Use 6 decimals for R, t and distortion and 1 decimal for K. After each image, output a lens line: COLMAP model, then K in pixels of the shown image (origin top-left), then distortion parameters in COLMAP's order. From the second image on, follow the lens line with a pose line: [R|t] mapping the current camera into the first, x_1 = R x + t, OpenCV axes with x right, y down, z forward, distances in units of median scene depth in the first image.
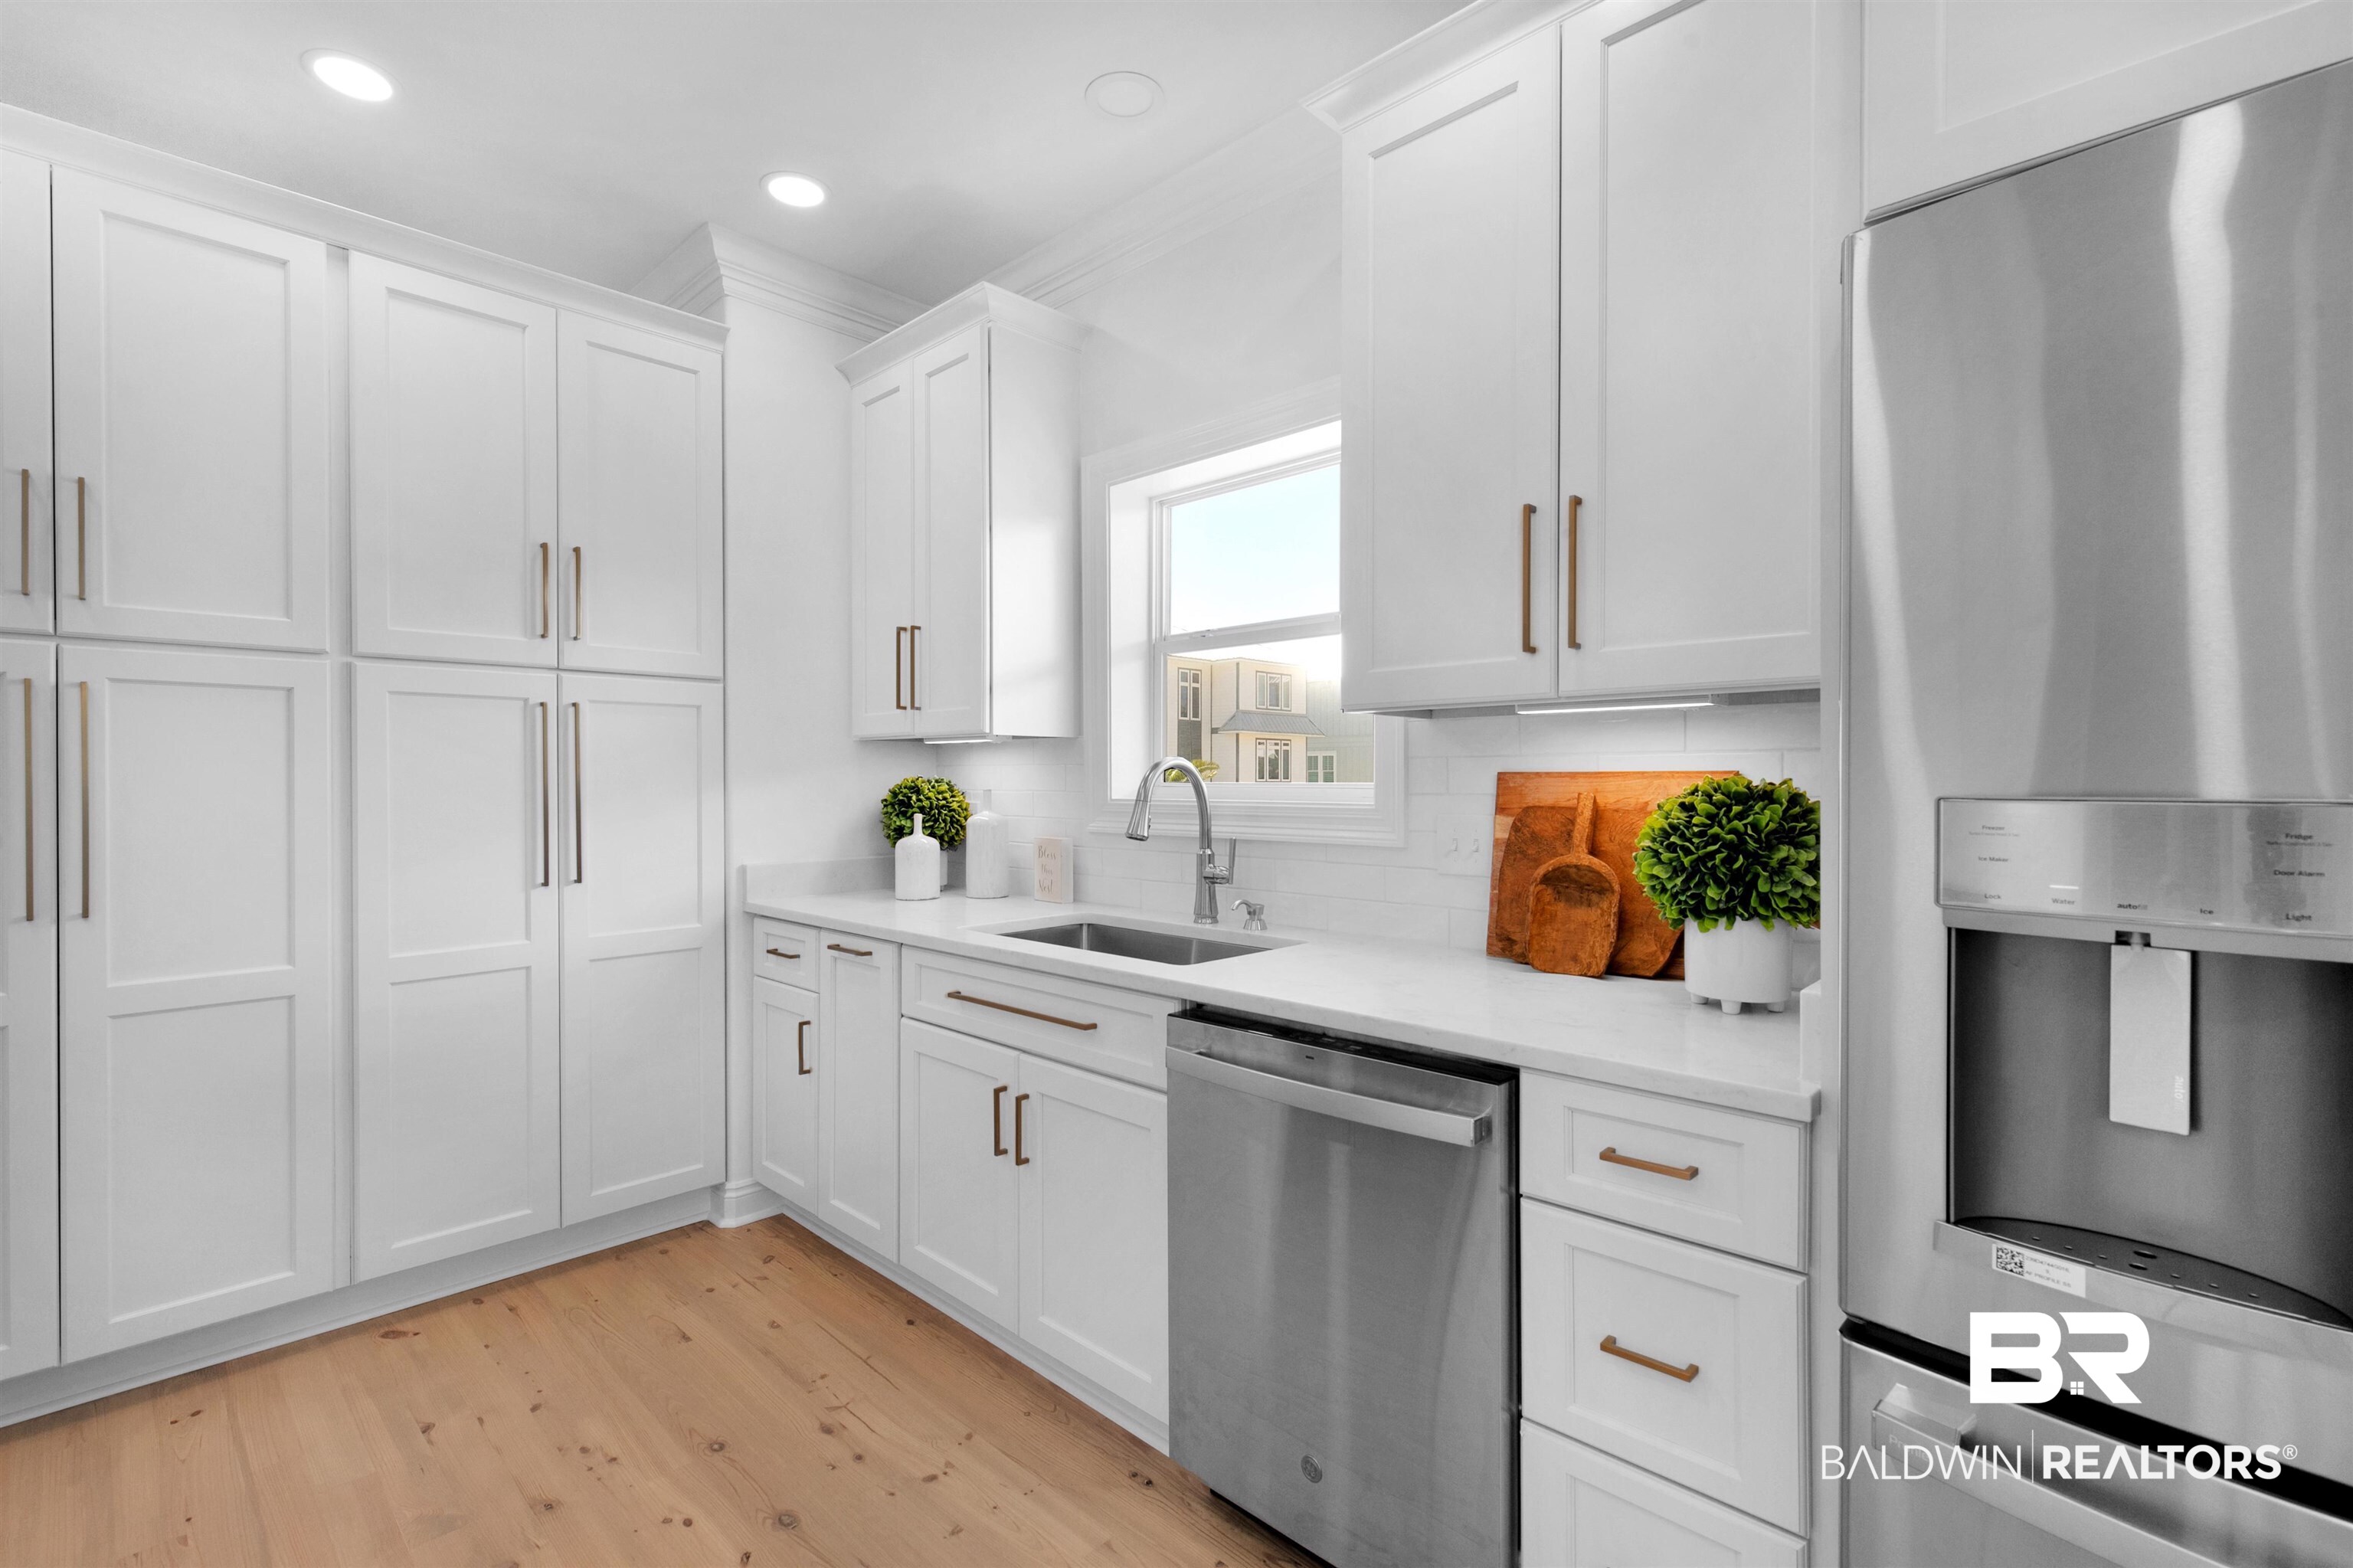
lens RADIAL K [[1063.2, 0, 1186.1], [0, 1063.2, 784.6], [0, 0, 1]] dist [0.007439, -0.000104]
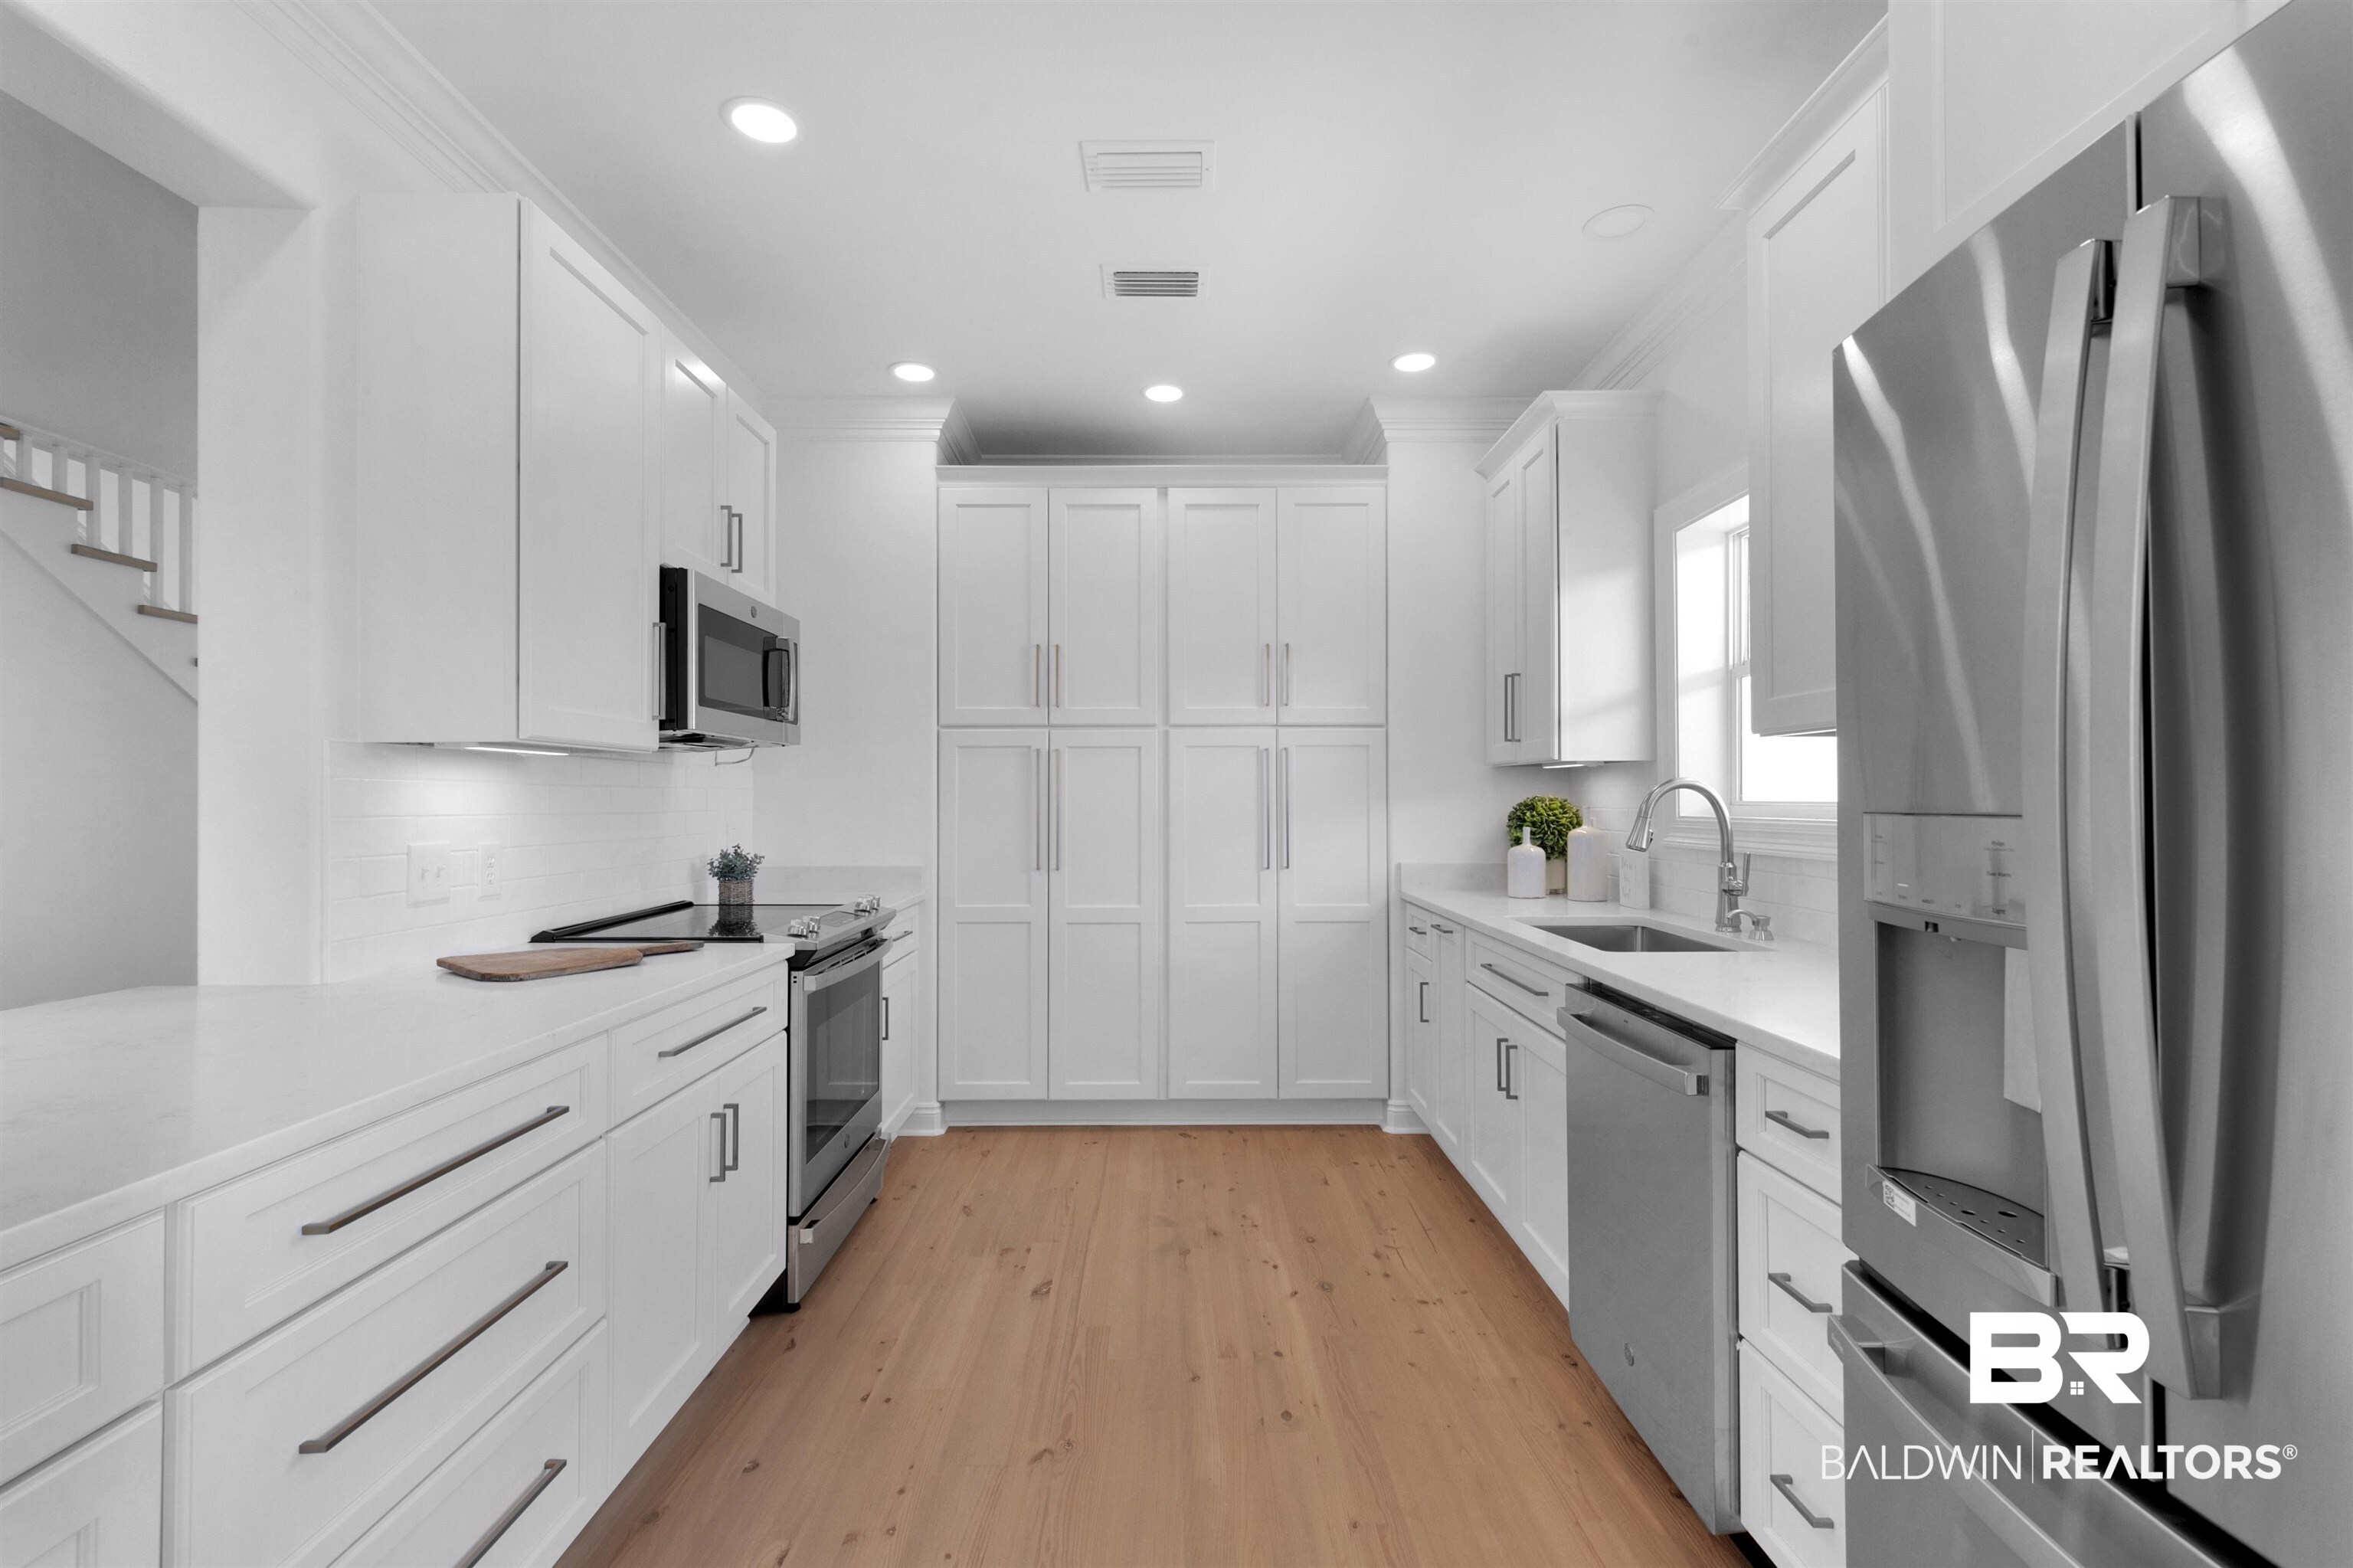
lens RADIAL K [[1053.1, 0, 1176.5], [0, 1053.1, 784.0], [0, 0, 1]] dist [0.005385, -0.000051]
pose [[0.703671, -0.011597, -0.710432, 0.427118], [-0.002147, 0.999828, -0.018448, 0.001997], [0.710523, 0.014506, 0.703525, -0.167854]]
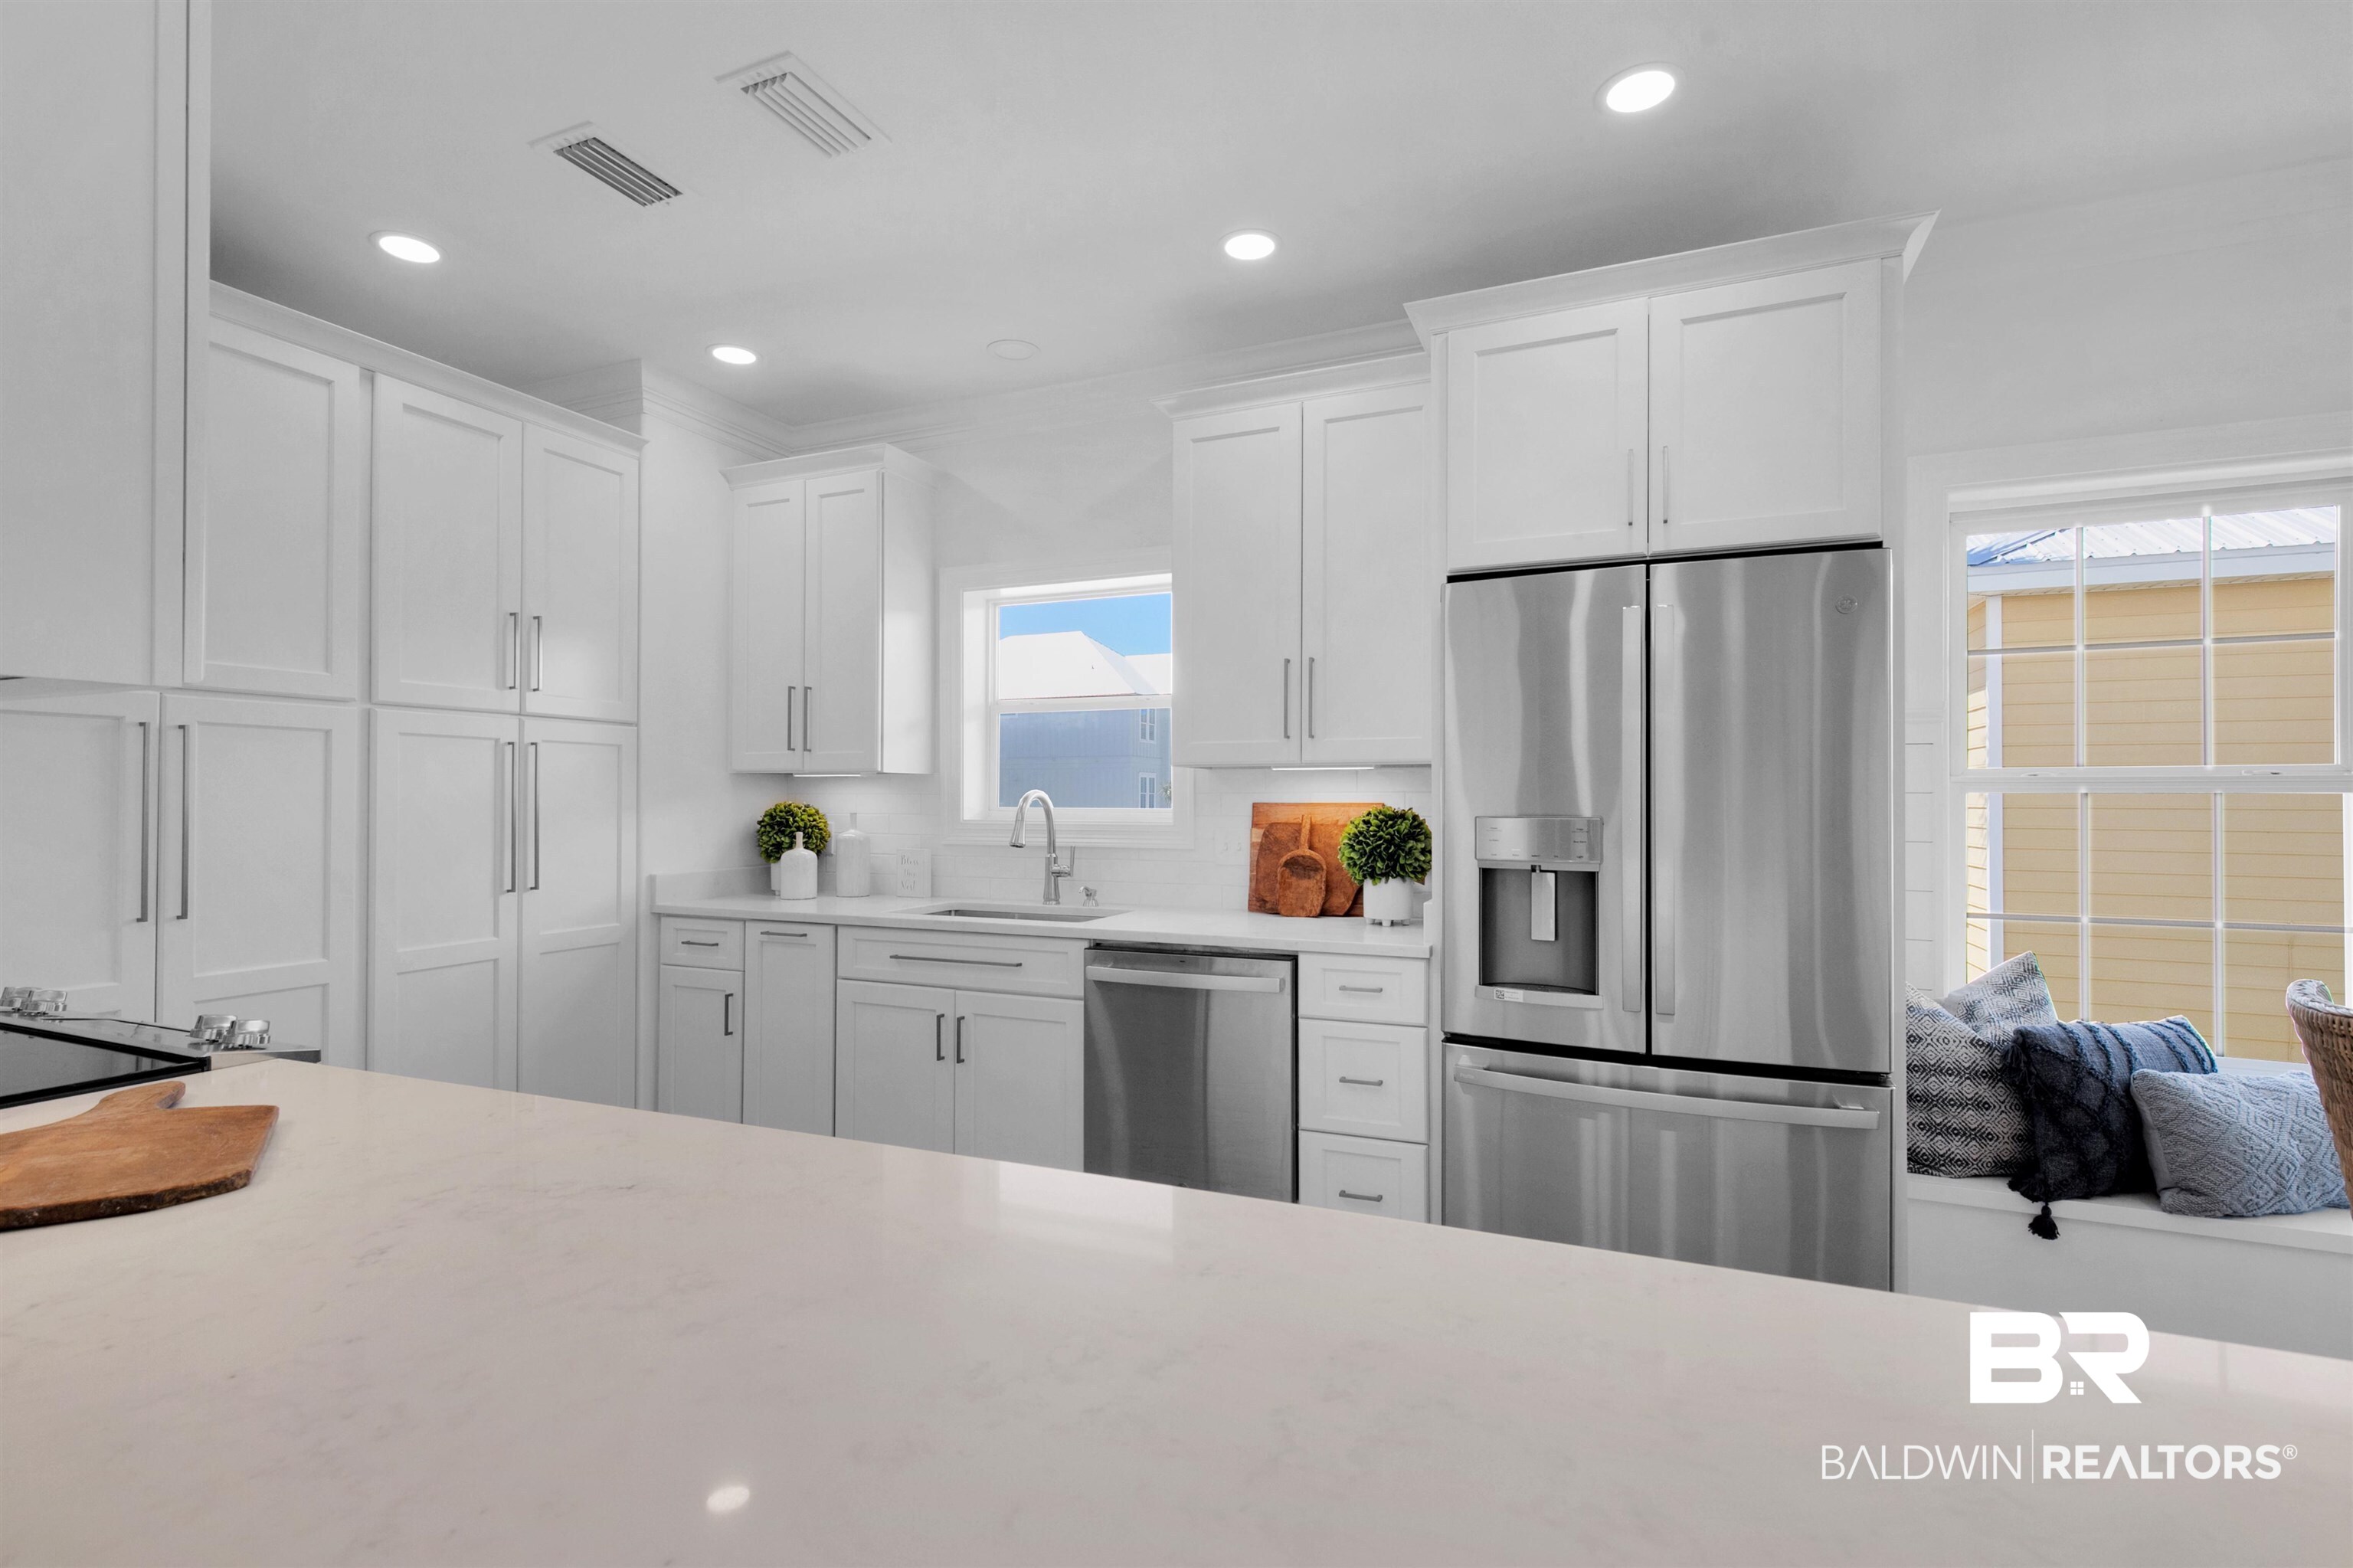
lens RADIAL K [[1048.1, 0, 1195.6], [0, 1048.1, 793.9], [0, 0, 1]] dist [0.000642, -0.000172]
pose [[0.935378, 0.005750, 0.353602, -0.338303], [-0.001176, 0.999913, -0.013149, -0.003276], [-0.353647, 0.011884, 0.935303, -0.462666]]
